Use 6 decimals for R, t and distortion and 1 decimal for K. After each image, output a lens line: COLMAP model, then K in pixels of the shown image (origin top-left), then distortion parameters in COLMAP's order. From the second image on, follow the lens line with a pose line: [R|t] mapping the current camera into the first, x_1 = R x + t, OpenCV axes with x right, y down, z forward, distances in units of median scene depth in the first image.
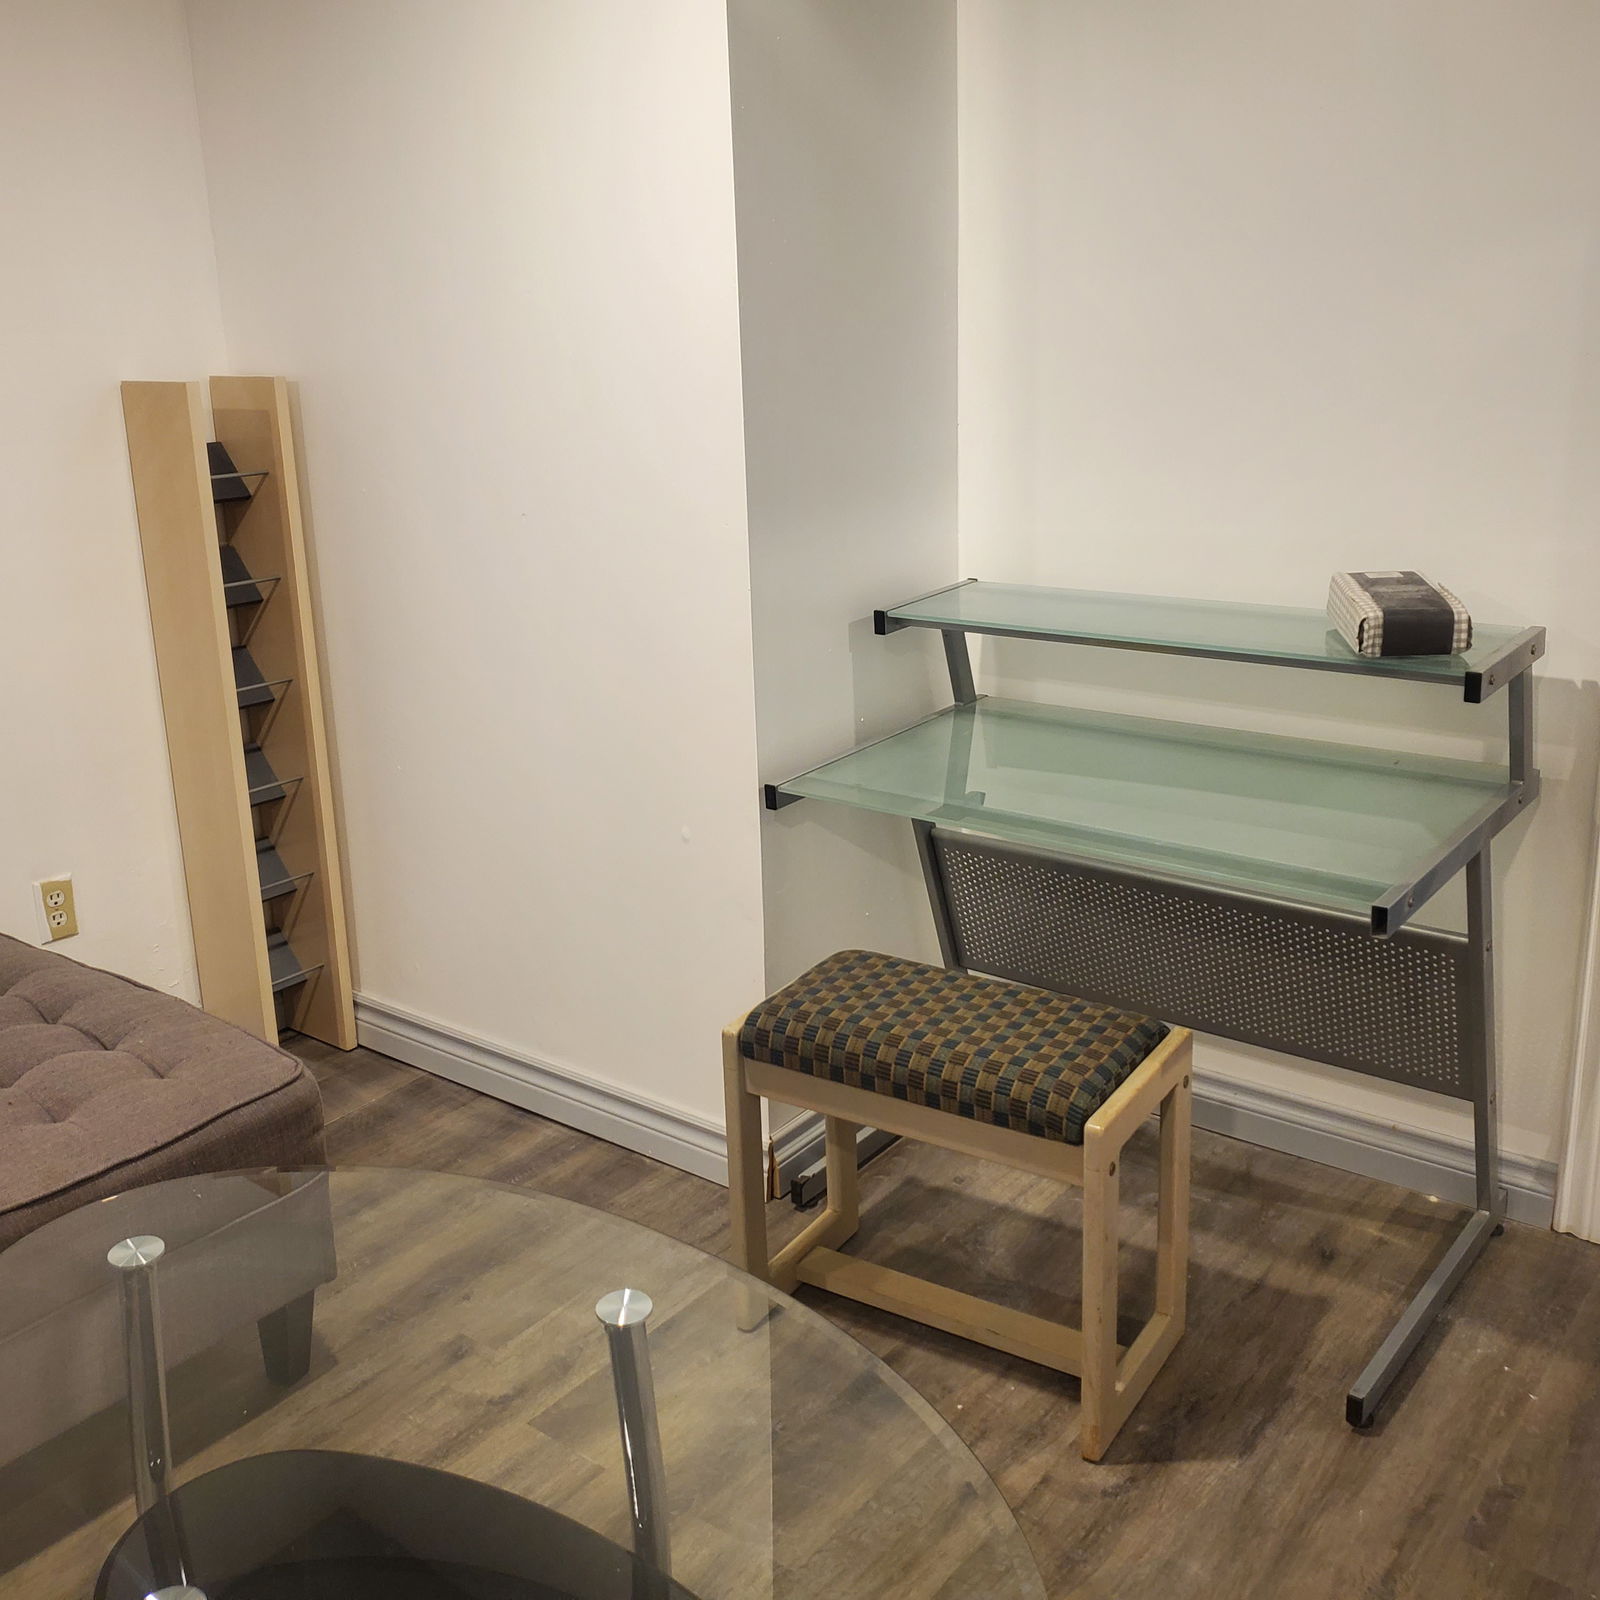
lens RADIAL K [[1714.2, 0, 771.0], [0, 1714.2, 773.5], [0, 0, 1]] dist [0.173057, -0.412414]
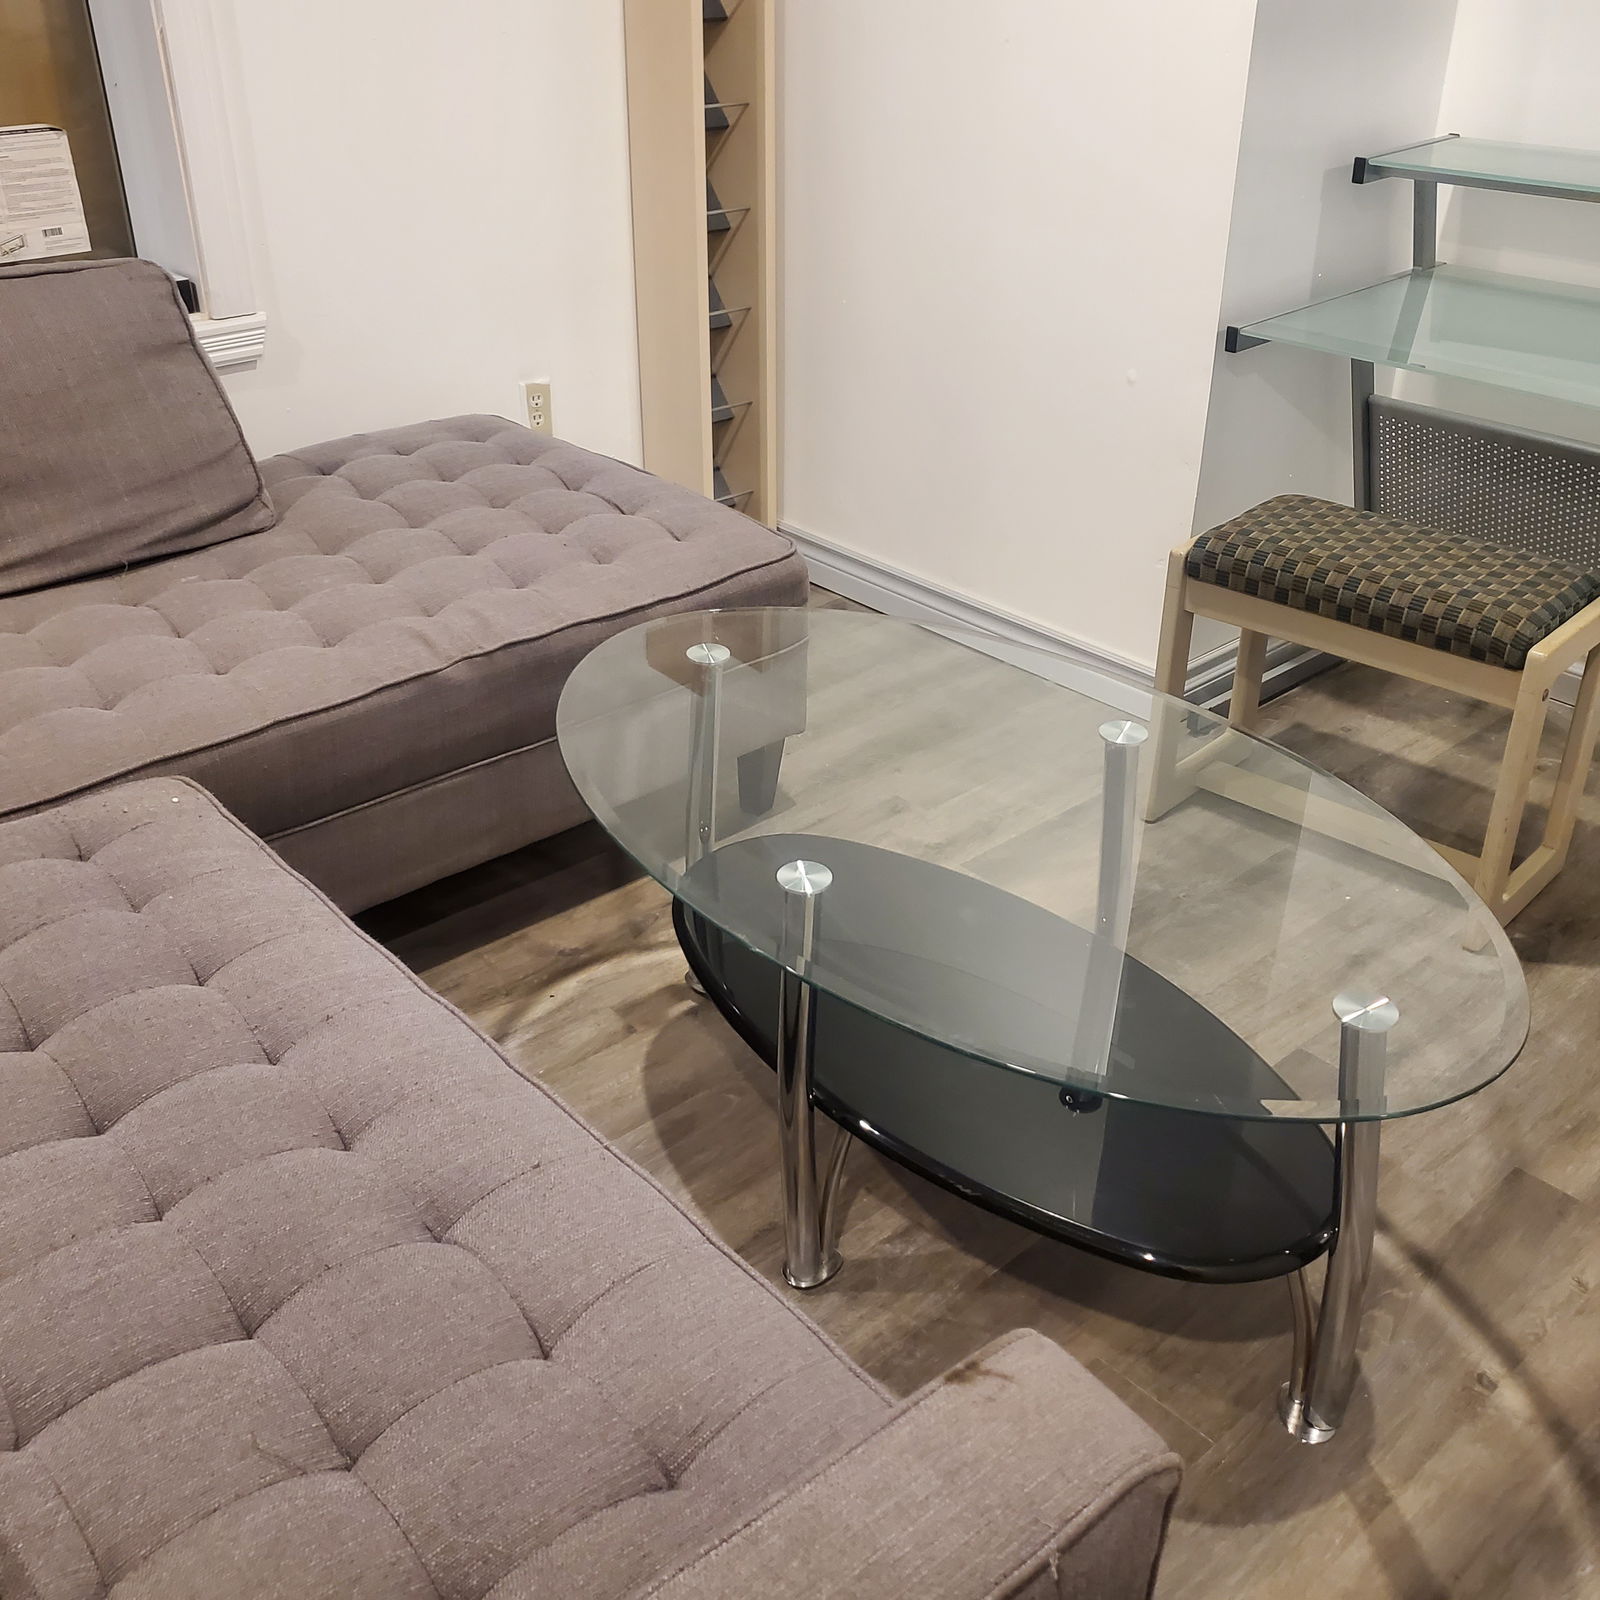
lens RADIAL K [[1714.2, 0, 771.0], [0, 1714.2, 773.5], [0, 0, 1]] dist [0.173057, -0.412414]
pose [[0.983132, 0.112639, -0.144094, -0.101358], [-0.078945, 0.972025, 0.221212, 0.062909], [0.164980, -0.206105, 0.964522, -0.123489]]
